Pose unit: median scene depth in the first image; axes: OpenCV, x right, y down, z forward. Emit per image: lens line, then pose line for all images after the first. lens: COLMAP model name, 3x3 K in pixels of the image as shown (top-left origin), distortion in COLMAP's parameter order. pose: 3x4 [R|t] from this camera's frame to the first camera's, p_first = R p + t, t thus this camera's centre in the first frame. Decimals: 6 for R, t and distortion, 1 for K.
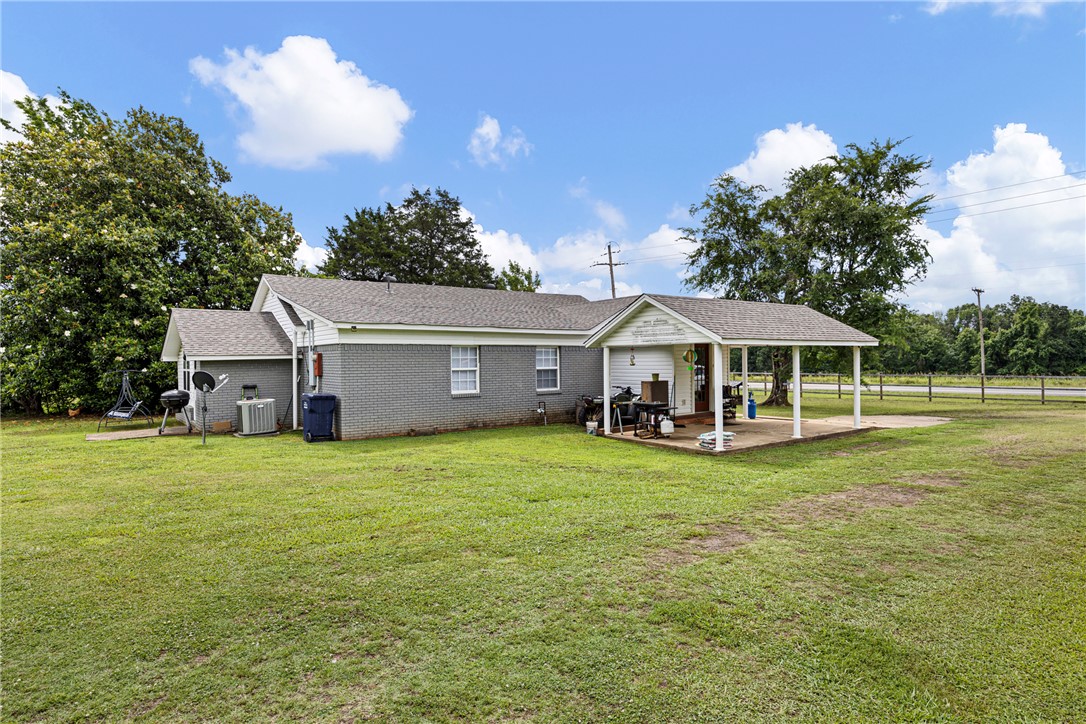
lens RADIAL K [[608.3, 0, 542.5], [0, 608.3, 364.5], [0, 0, 1]] dist [0.004908, 0.000677]
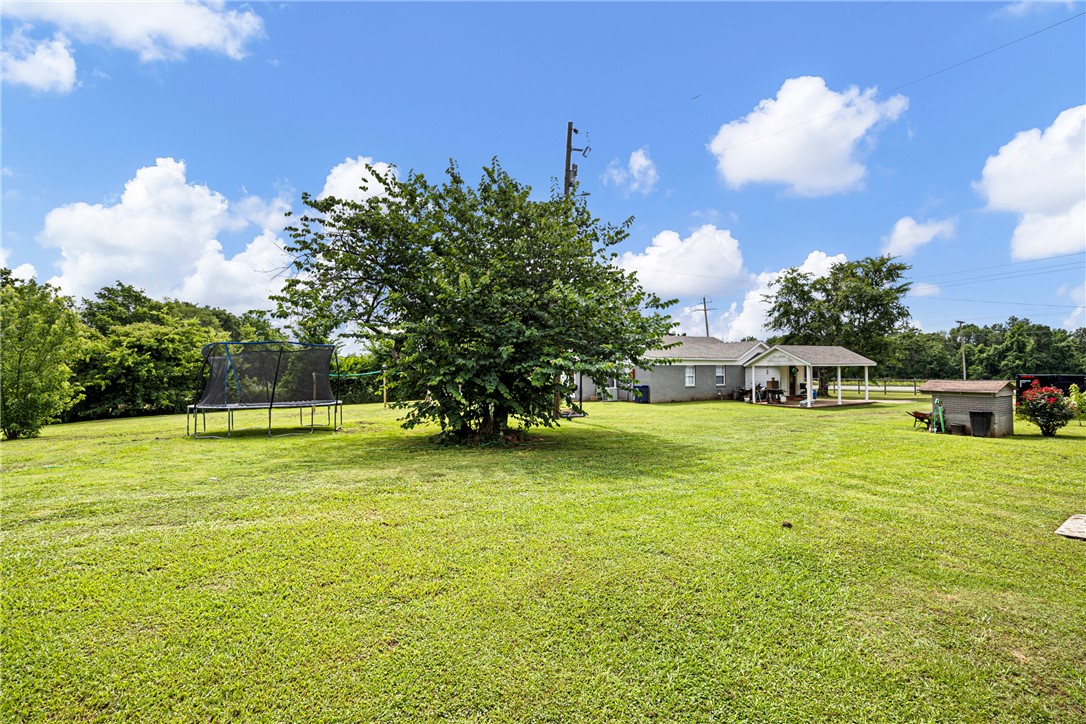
lens RADIAL K [[492.8, 0, 541.9], [0, 492.8, 380.3], [0, 0, 1]] dist [-0.012863, -0.000154]
pose [[0.992791, 0.002709, -0.119832, -0.265924], [-0.000870, 0.999881, 0.015399, -0.001632], [0.119859, -0.015183, 0.992675, -0.549391]]
